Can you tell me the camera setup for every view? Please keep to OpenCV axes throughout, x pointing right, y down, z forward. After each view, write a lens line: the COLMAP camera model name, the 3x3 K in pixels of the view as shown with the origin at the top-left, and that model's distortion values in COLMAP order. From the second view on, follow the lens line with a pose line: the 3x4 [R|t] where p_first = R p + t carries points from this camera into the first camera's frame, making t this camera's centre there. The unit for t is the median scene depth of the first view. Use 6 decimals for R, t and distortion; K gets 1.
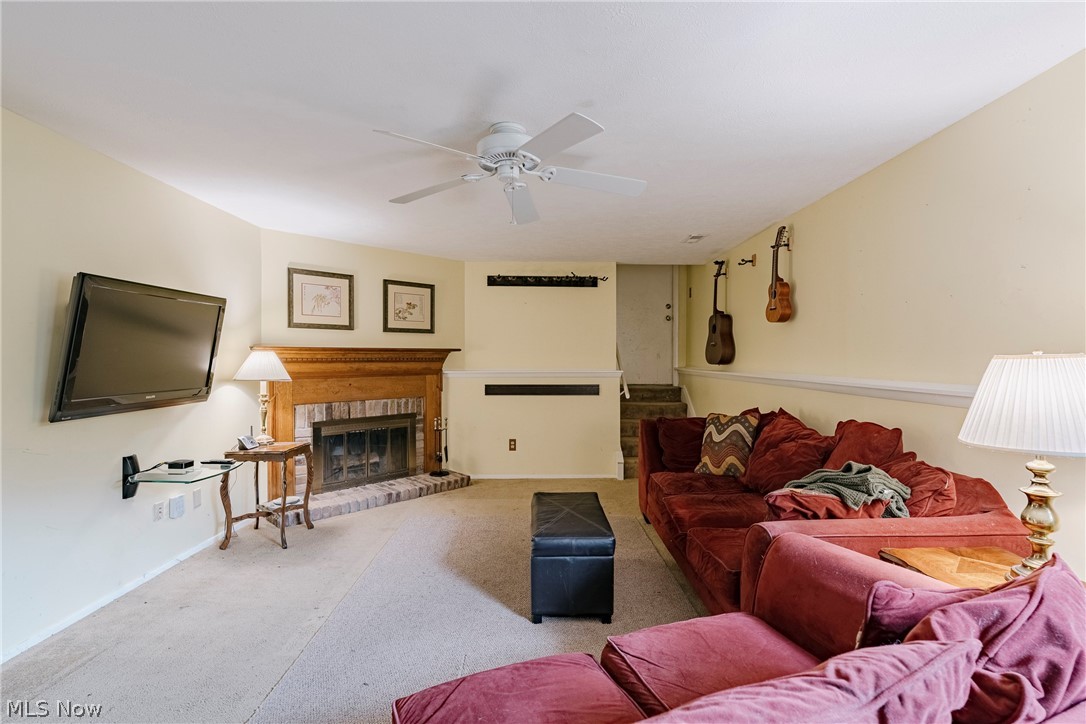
lens RADIAL K [[500.9, 0, 543.2], [0, 500.9, 359.5], [0, 0, 1]] dist [-0.006070, 0.000895]
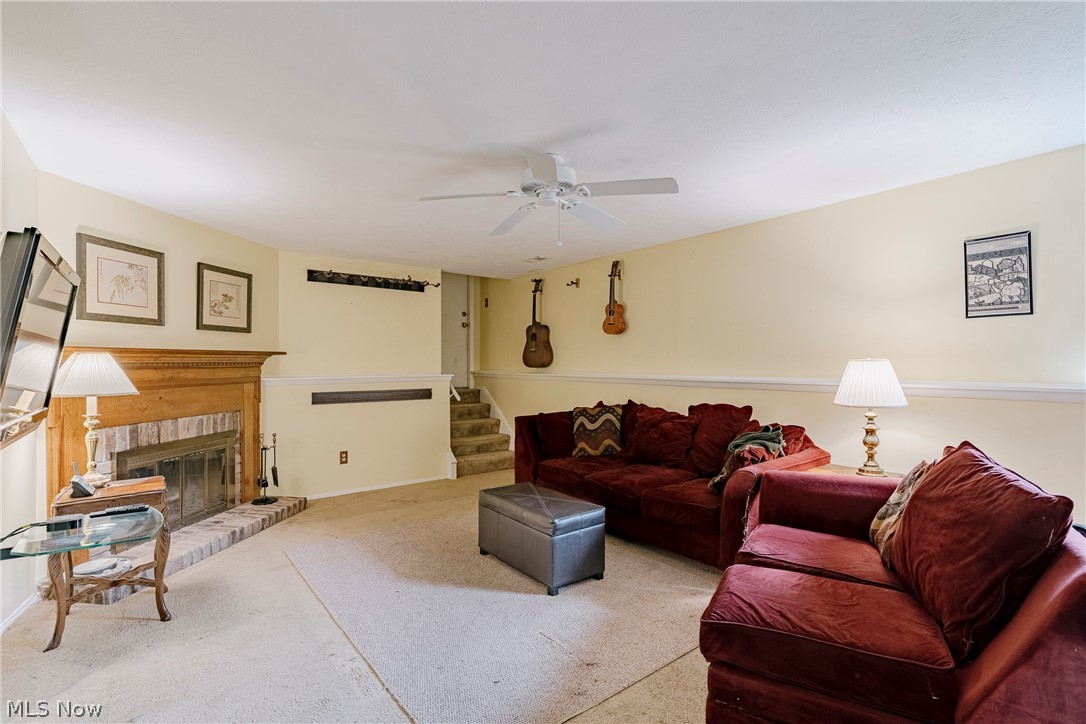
lens RADIAL K [[511.3, 0, 539.0], [0, 511.3, 359.0], [0, 0, 1]] dist [-0.009815, 0.000985]
pose [[0.799073, 0.001722, 0.601232, -0.379916], [0.004290, 0.999954, -0.008567, 0.000192], [-0.601219, 0.009425, 0.799029, 0.046684]]
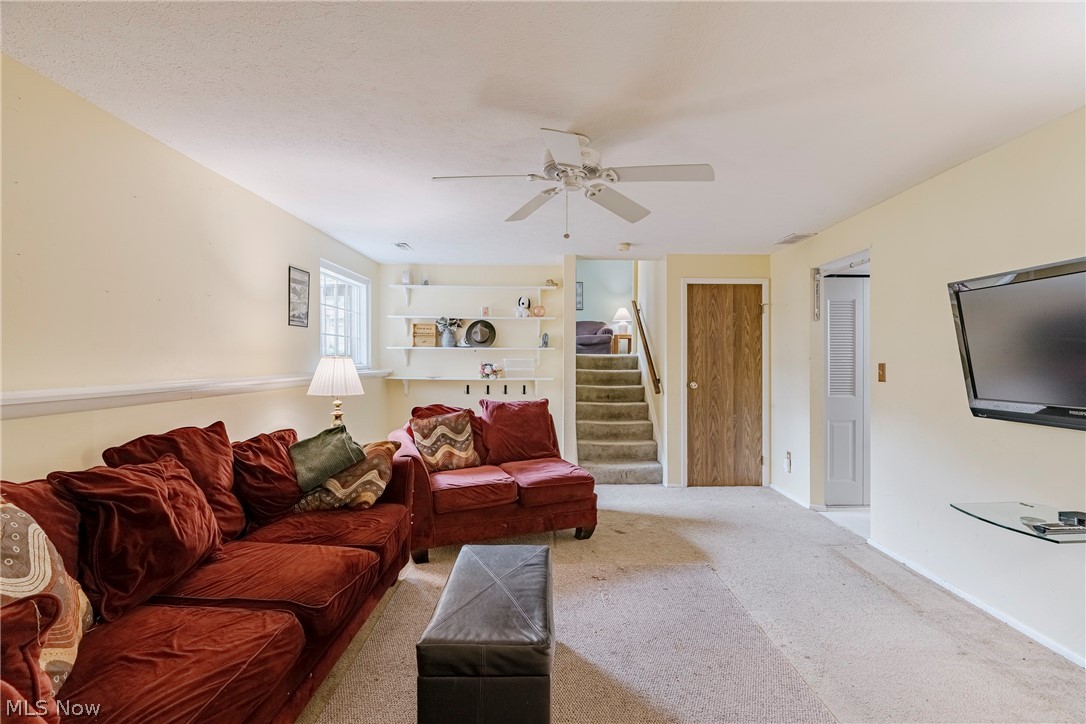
lens RADIAL K [[500.9, 0, 544.0], [0, 500.9, 361.3], [0, 0, 1]] dist [-0.006070, 0.000895]
pose [[-0.999981, 0.000463, 0.006102, -0.008476], [0.000505, 0.999975, 0.007013, -0.001360], [-0.006098, 0.007016, -0.999957, 1.000365]]
